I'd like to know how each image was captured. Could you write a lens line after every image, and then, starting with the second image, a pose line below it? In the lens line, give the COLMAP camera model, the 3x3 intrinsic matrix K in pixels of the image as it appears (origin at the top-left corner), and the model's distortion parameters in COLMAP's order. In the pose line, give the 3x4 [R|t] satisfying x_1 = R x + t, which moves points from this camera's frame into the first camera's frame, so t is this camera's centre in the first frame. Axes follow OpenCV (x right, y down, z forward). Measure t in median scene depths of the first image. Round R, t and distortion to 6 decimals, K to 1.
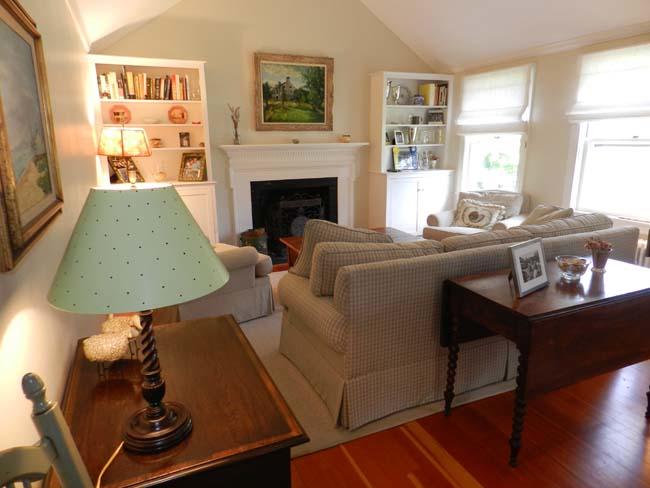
lens RADIAL K [[435.2, 0, 324.4], [0, 435.2, 244.9], [0, 0, 1]] dist [0.005268, -0.002093]
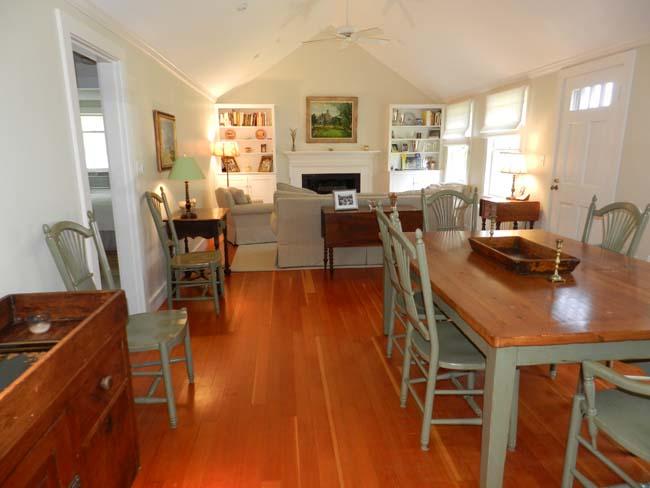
lens RADIAL K [[435.2, 0, 324.6], [0, 435.2, 244.5], [0, 0, 1]] dist [0.005268, -0.002093]
pose [[0.947473, 0.072502, -0.311510, 0.446471], [-0.079863, 0.996746, -0.010919, 0.131112], [0.309705, 0.035223, 0.950180, -0.522961]]
